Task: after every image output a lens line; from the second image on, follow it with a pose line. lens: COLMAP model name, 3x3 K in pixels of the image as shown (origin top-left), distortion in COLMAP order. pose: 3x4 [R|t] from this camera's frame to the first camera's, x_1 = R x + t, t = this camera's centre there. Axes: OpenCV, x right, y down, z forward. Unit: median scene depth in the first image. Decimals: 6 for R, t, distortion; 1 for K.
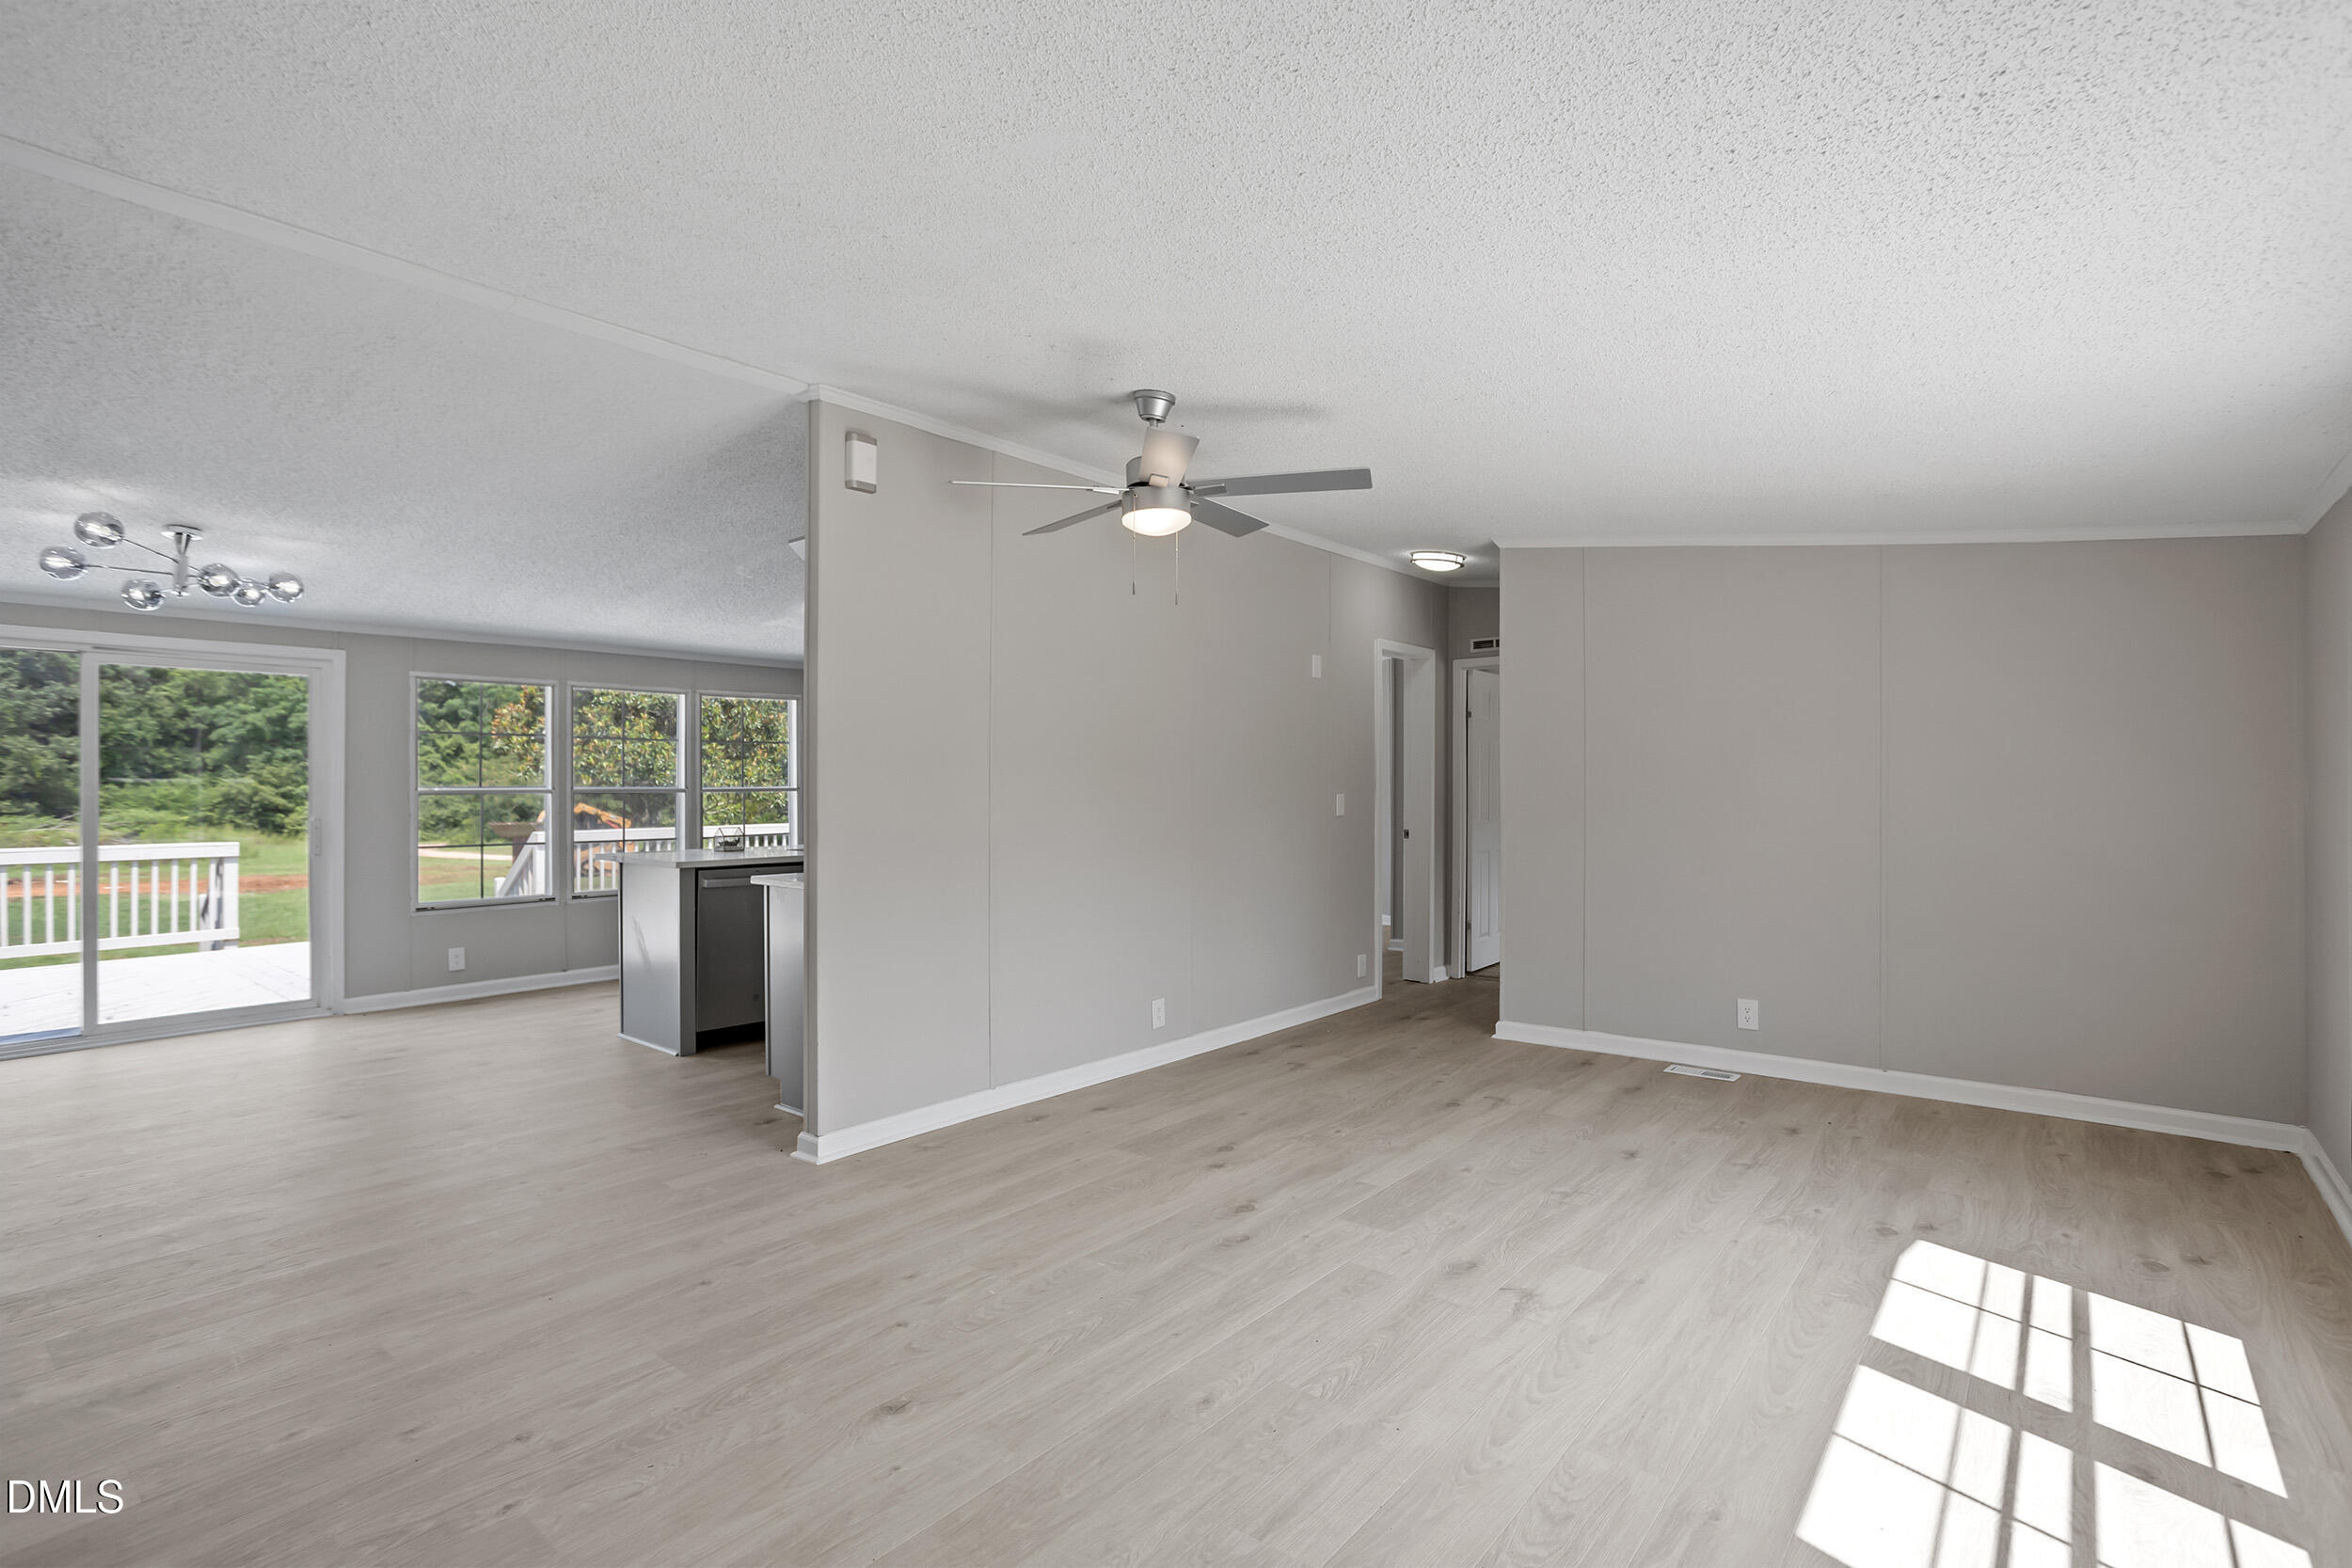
lens RADIAL K [[1134.1, 0, 1158.4], [0, 1134.1, 782.6], [0, 0, 1]] dist [-0.019664, 0.012423]
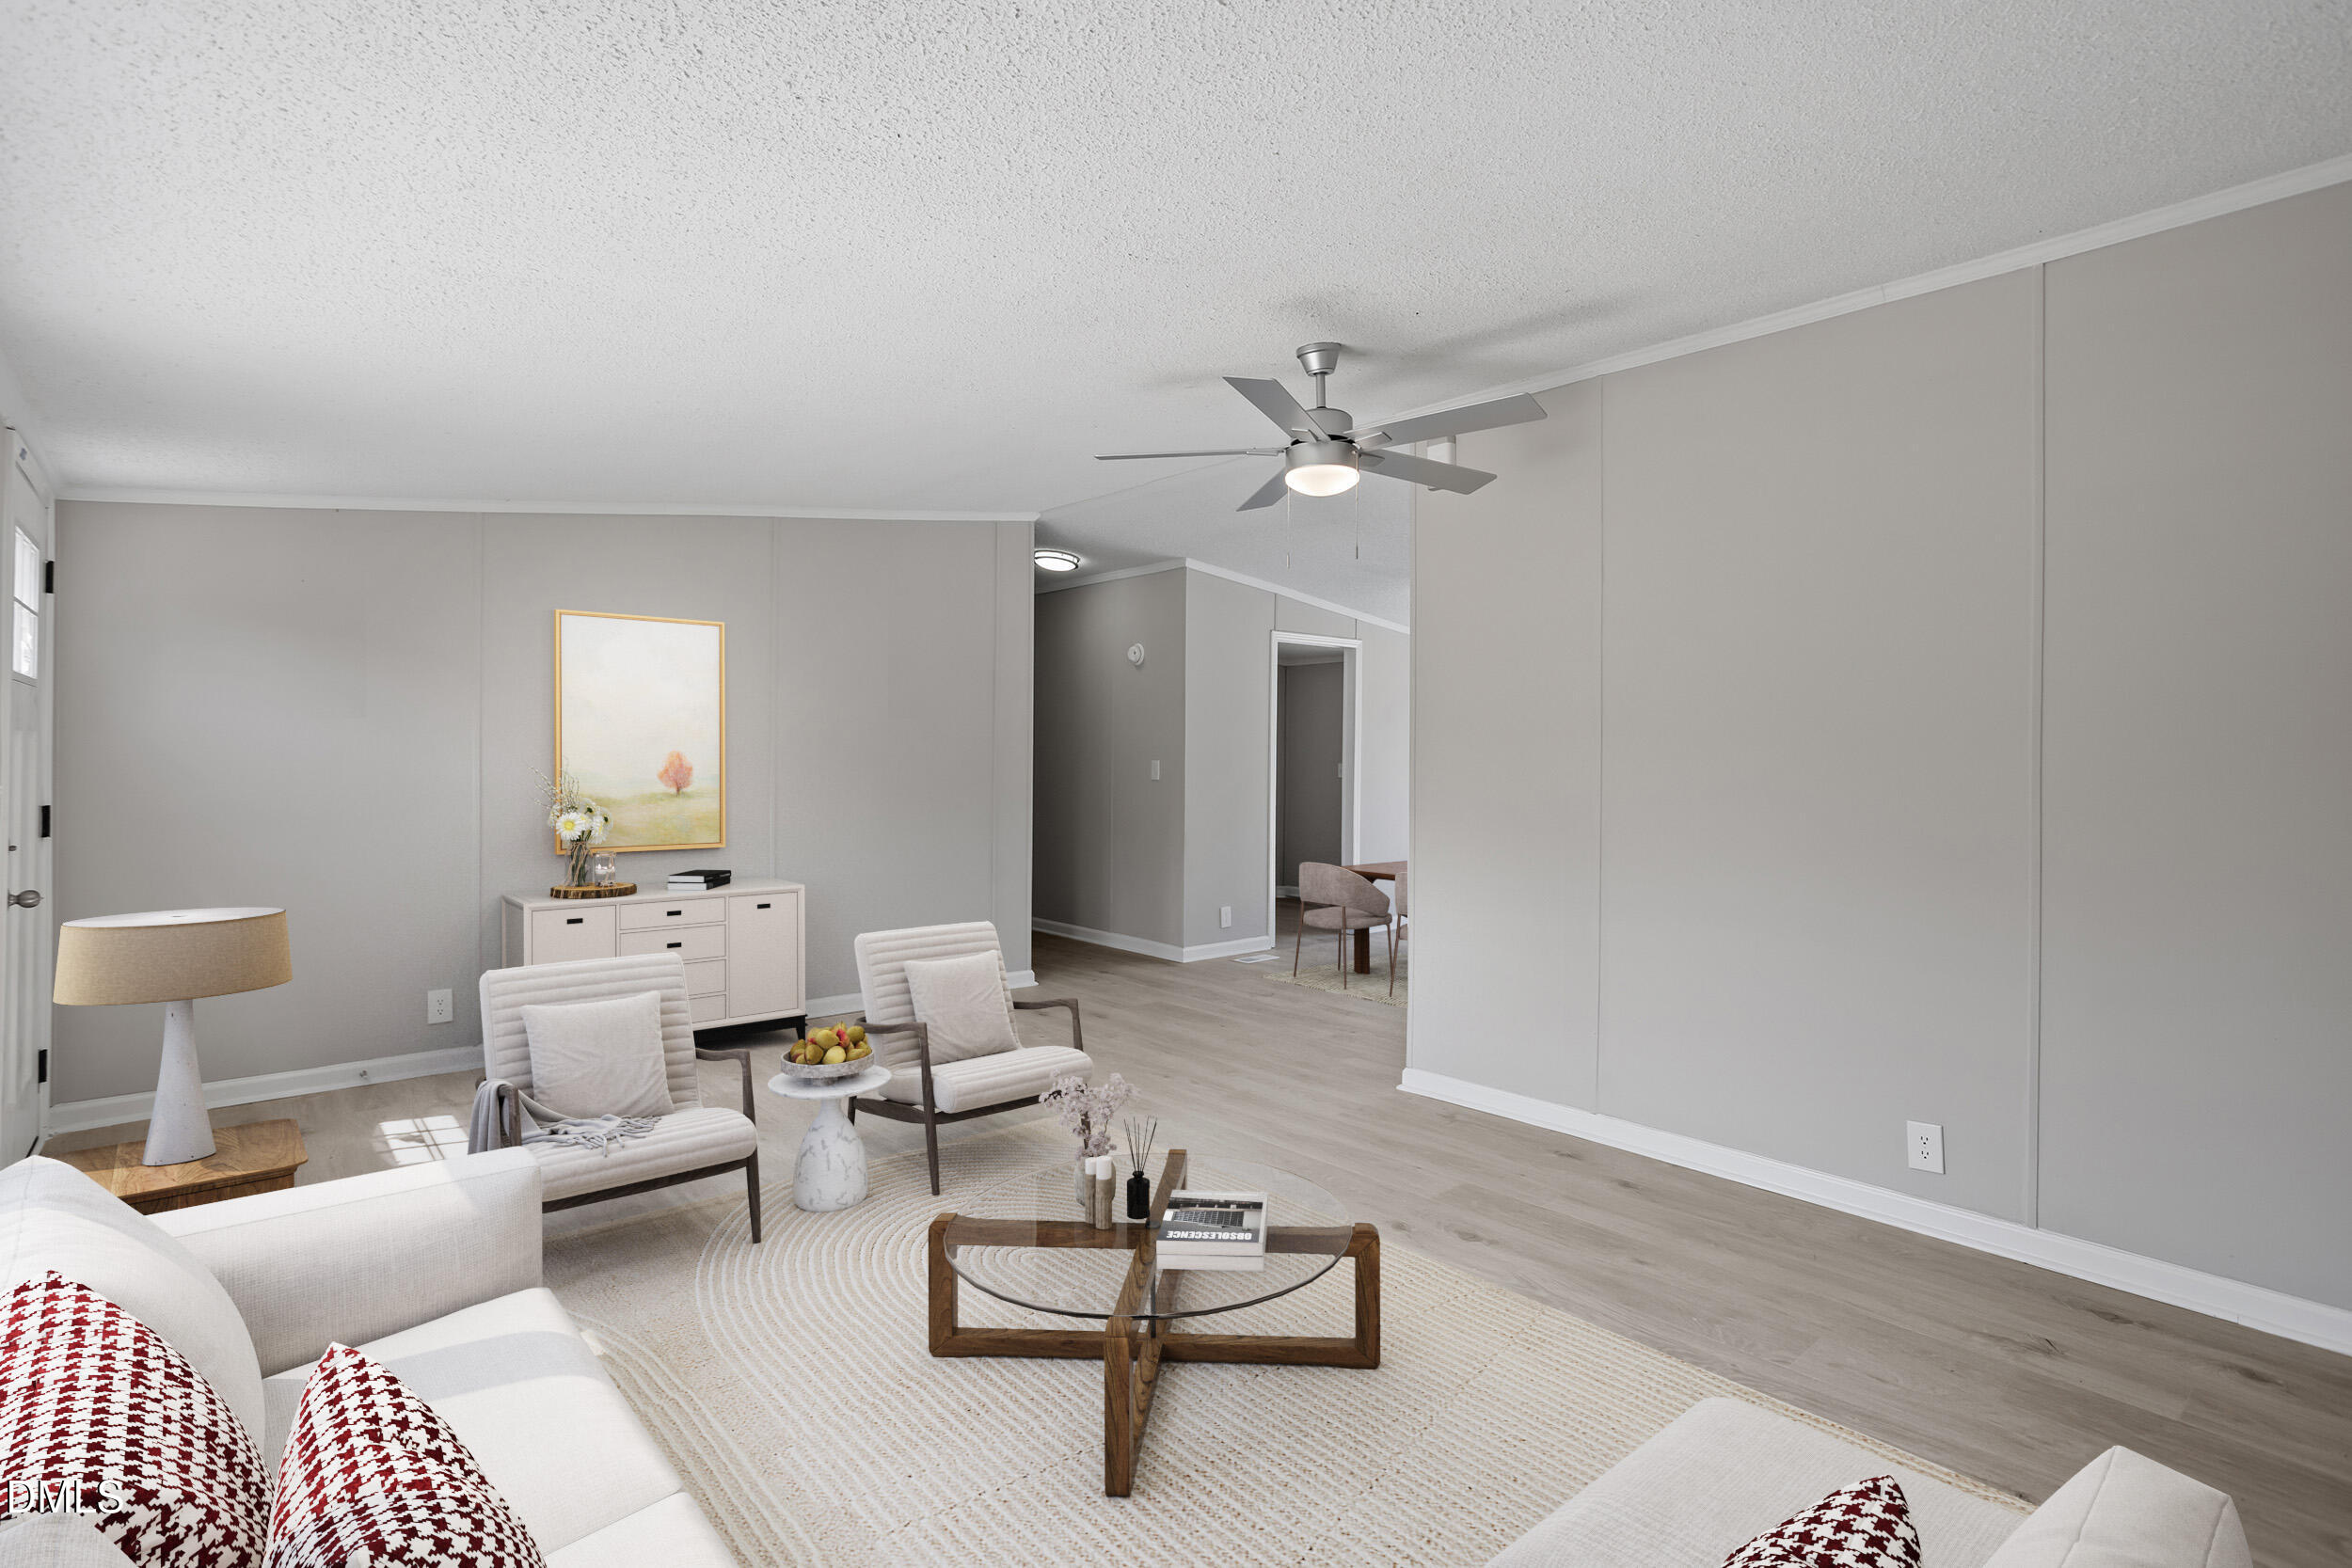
lens RADIAL K [[1134.1, 0, 1168.8], [0, 1134.1, 763.1], [0, 0, 1]] dist [-0.019664, 0.012423]
pose [[-0.165586, 0.004283, -0.986186, 0.911779], [0.000362, 0.999991, 0.004282, 0.001896], [0.986195, 0.000352, -0.165586, 1.004995]]
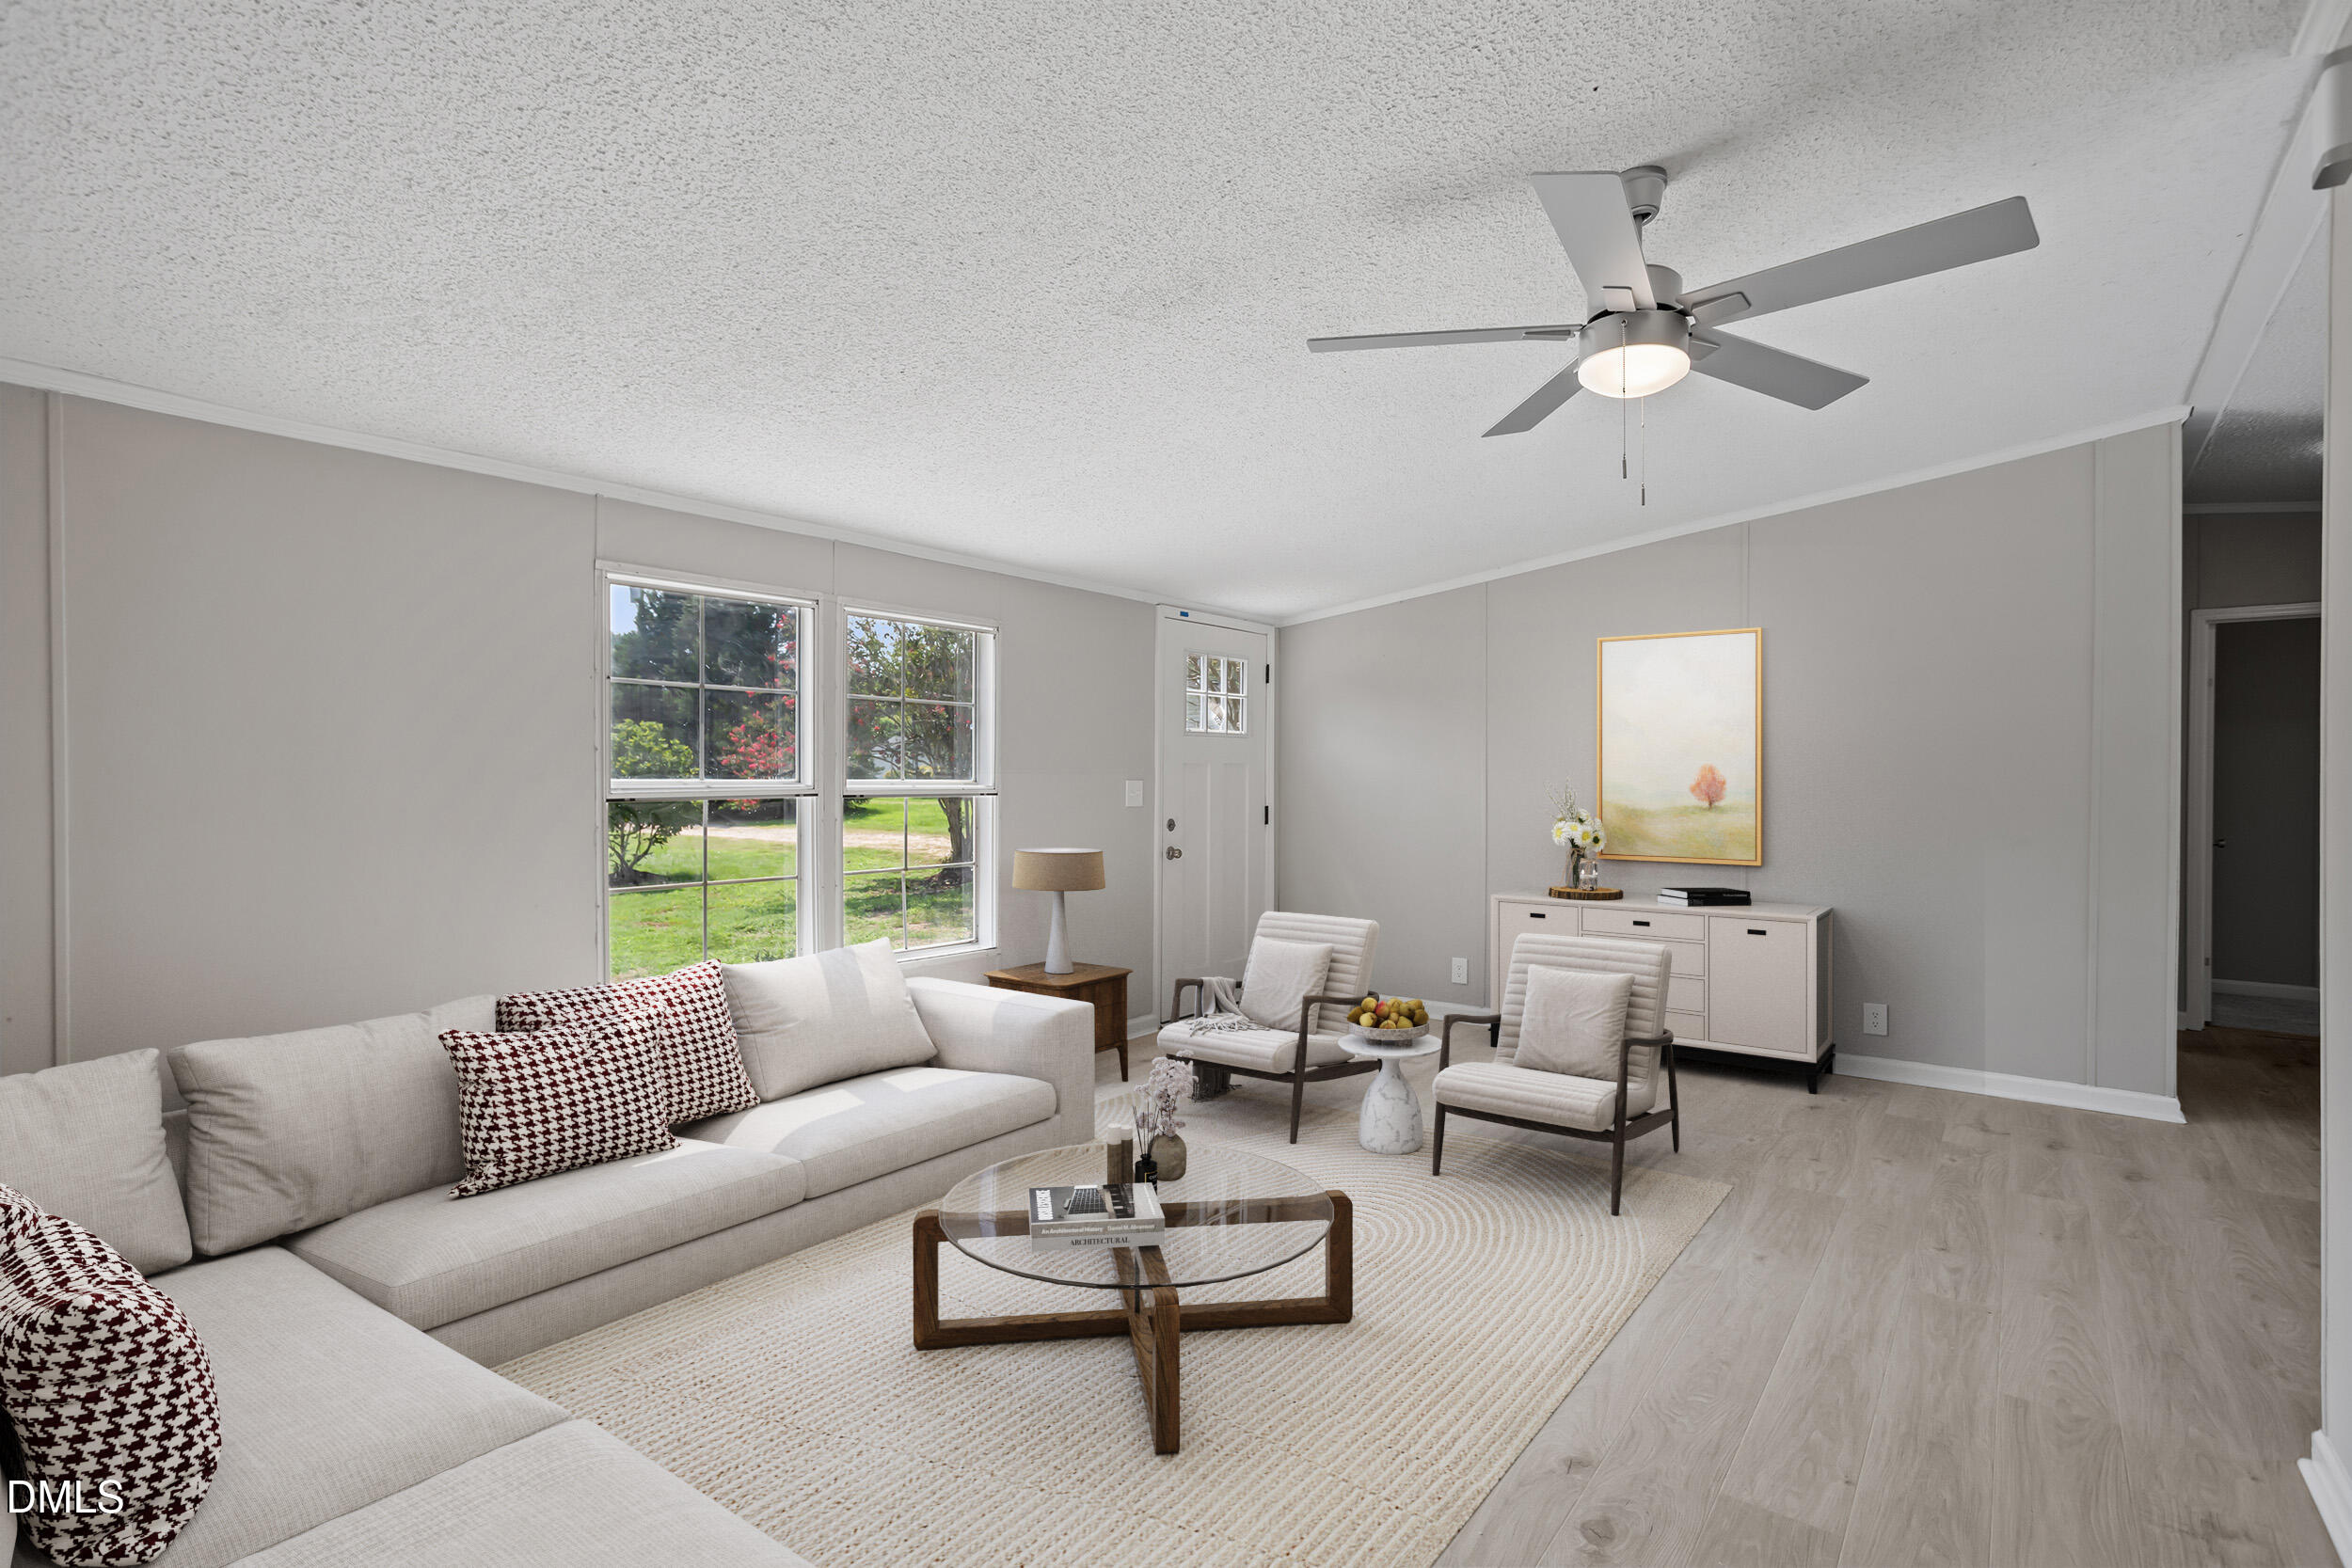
lens RADIAL K [[1134.1, 0, 1156.6], [0, 1134.1, 782.8], [0, 0, 1]] dist [-0.019664, 0.012423]
pose [[-0.999370, 0.007263, -0.034747, 0.285500], [0.006925, 0.999928, 0.009839, -0.003646], [0.034816, 0.009592, -0.999348, 1.596977]]
